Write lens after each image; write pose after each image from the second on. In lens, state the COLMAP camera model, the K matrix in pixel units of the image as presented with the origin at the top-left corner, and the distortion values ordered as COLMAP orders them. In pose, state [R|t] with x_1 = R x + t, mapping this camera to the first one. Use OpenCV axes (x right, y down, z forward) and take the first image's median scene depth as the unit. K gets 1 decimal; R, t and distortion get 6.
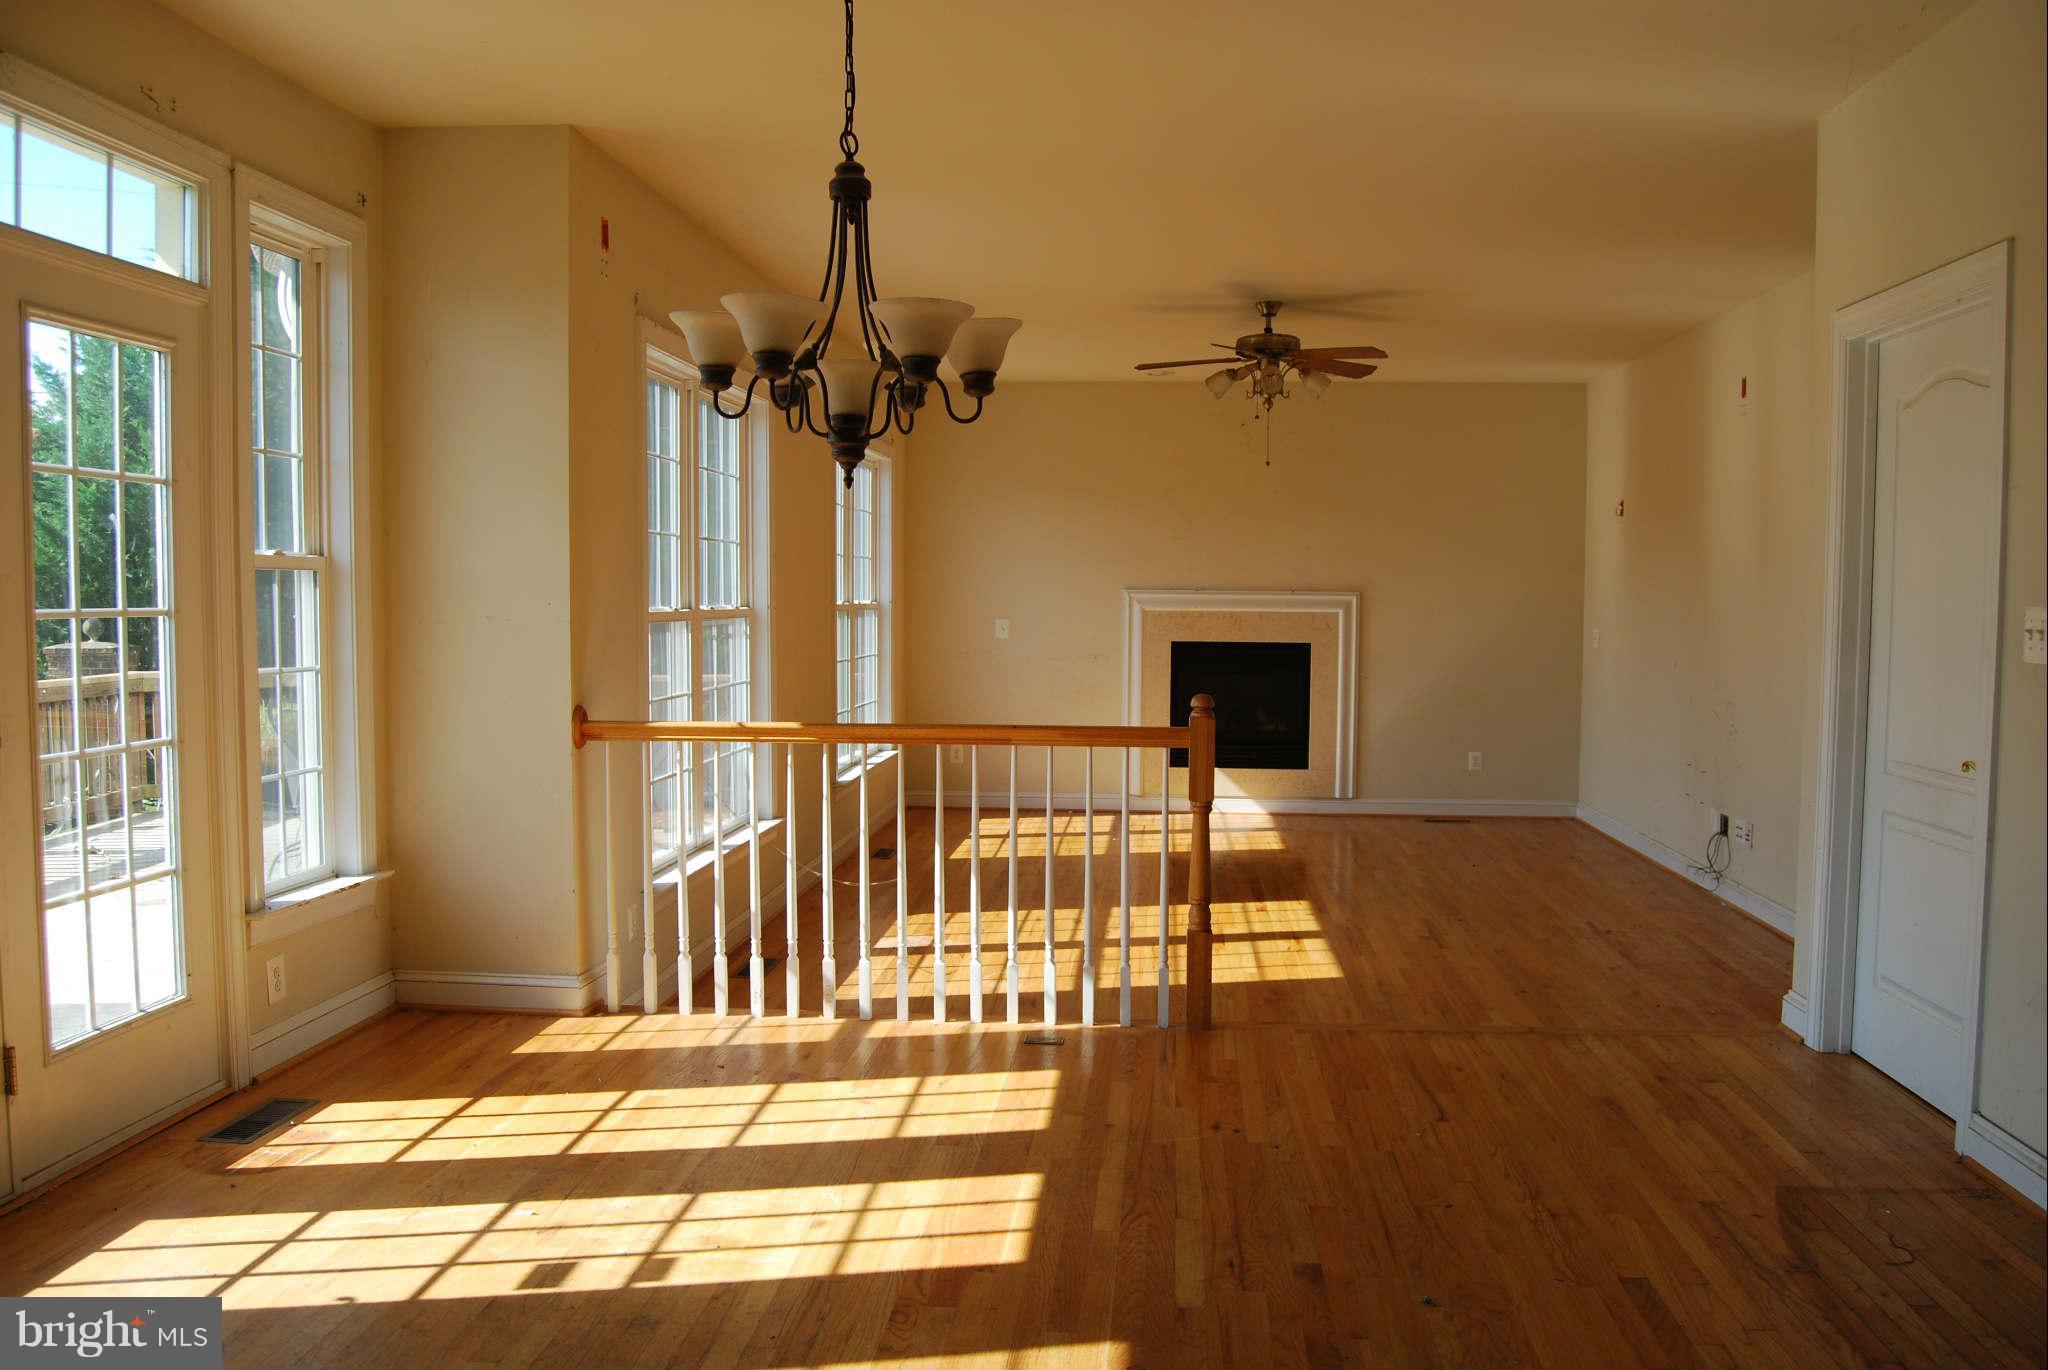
lens RADIAL K [[1659.3, 0, 1019.3], [0, 1659.3, 692.4], [0, 0, 1]] dist [-0.000238, 0.010270]
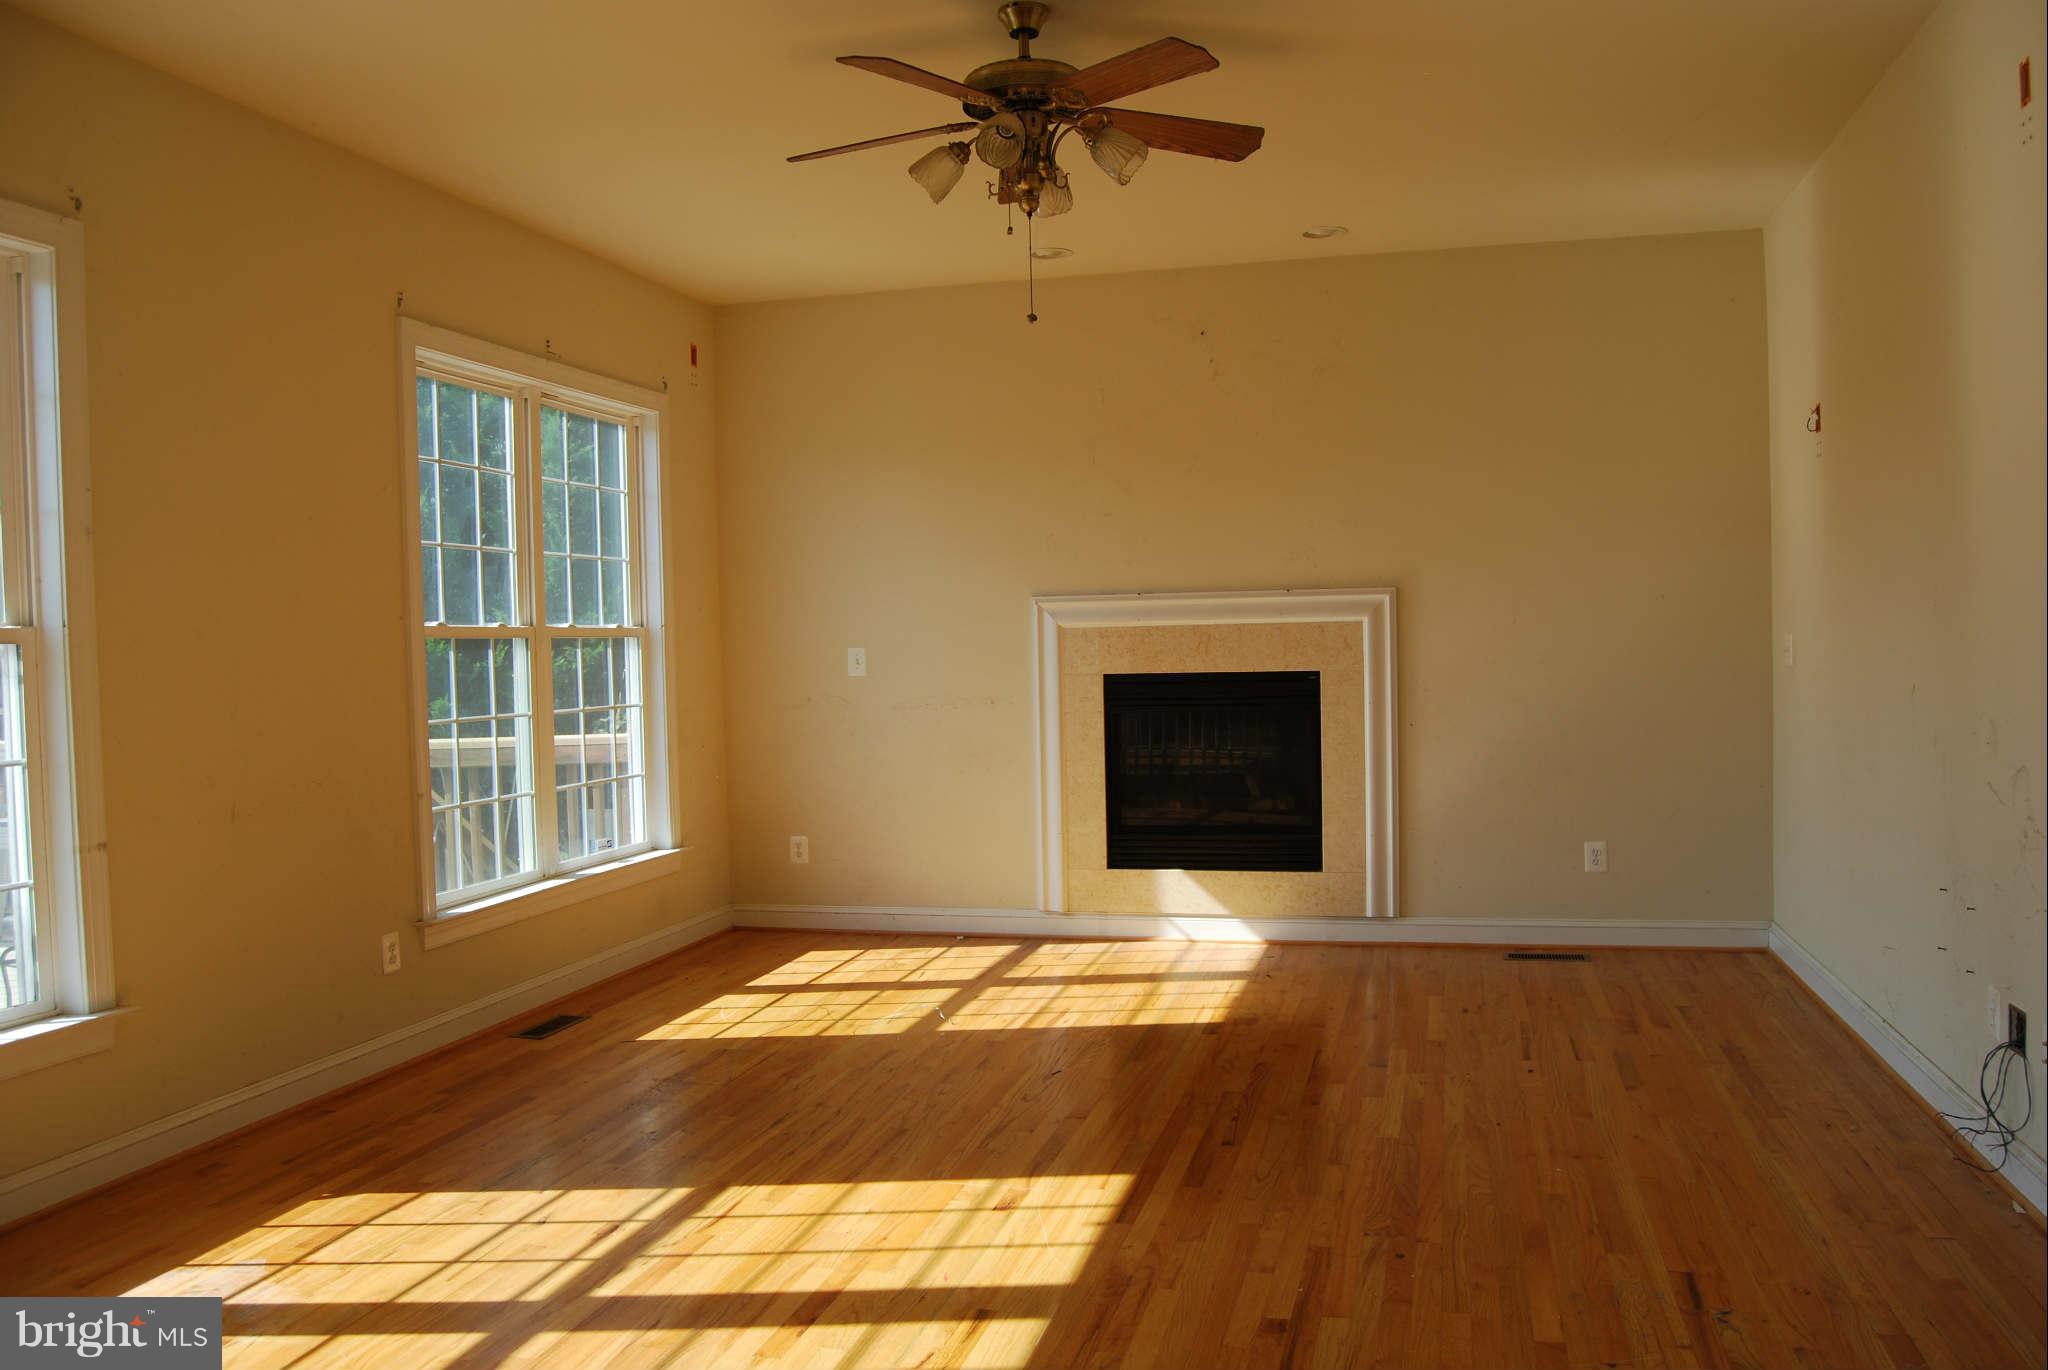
lens RADIAL K [[1659.3, 0, 1019.3], [0, 1659.3, 692.4], [0, 0, 1]] dist [-0.000238, 0.010270]
pose [[0.986329, -0.025549, -0.162796, 0.165530], [0.020338, 0.999229, -0.033597, -0.002697], [0.163529, 0.029827, 0.986088, 0.359169]]
